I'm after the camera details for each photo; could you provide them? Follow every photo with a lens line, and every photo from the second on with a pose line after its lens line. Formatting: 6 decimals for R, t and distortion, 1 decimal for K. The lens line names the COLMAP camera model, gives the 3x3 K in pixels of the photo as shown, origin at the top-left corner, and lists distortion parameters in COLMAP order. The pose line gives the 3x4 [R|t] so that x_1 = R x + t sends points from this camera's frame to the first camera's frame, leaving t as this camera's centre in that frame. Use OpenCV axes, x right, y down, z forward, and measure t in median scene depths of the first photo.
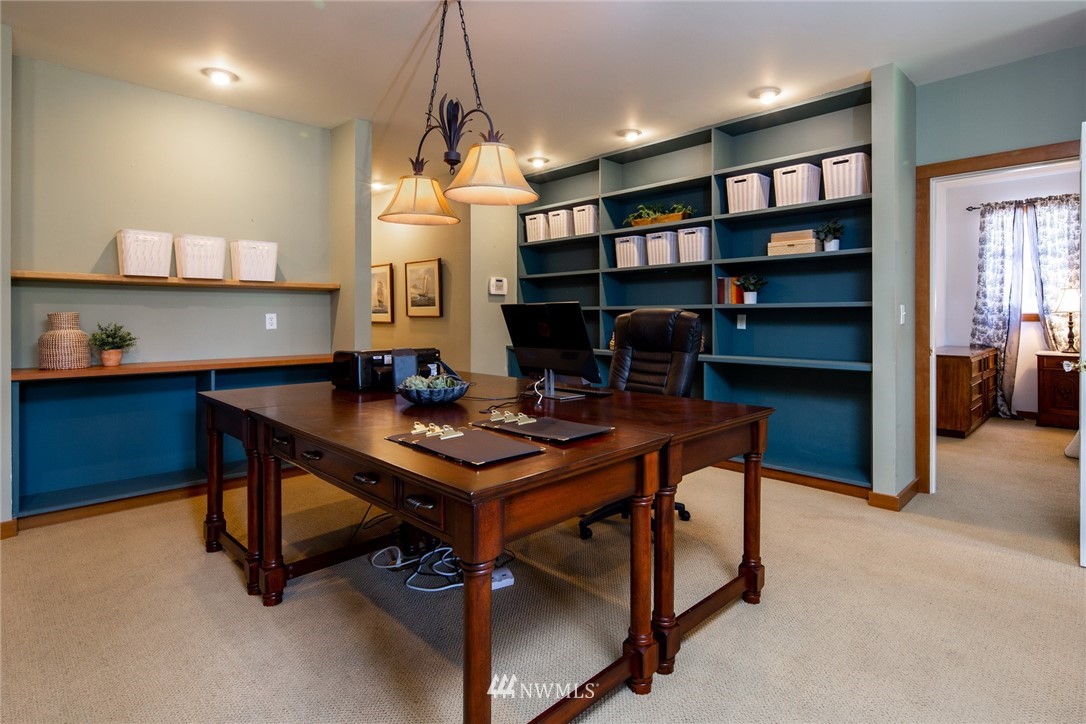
lens RADIAL K [[528.5, 0, 546.3], [0, 528.5, 317.3], [0, 0, 1]] dist [0.002127, -0.003394]
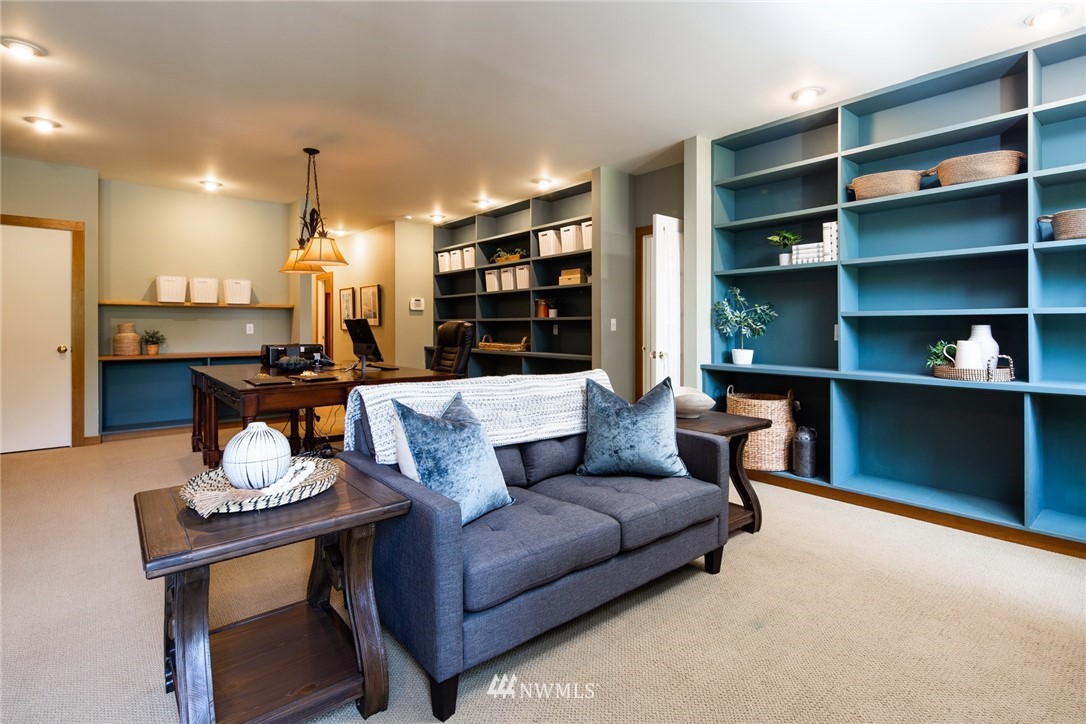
lens RADIAL K [[528.5, 0, 542.7], [0, 528.5, 327.5], [0, 0, 1]] dist [0.002127, -0.003394]
pose [[0.994813, 0.000669, -0.101723, 0.469469], [-0.000333, 0.999994, 0.003312, -0.001811], [0.101724, -0.003261, 0.994807, -0.444042]]
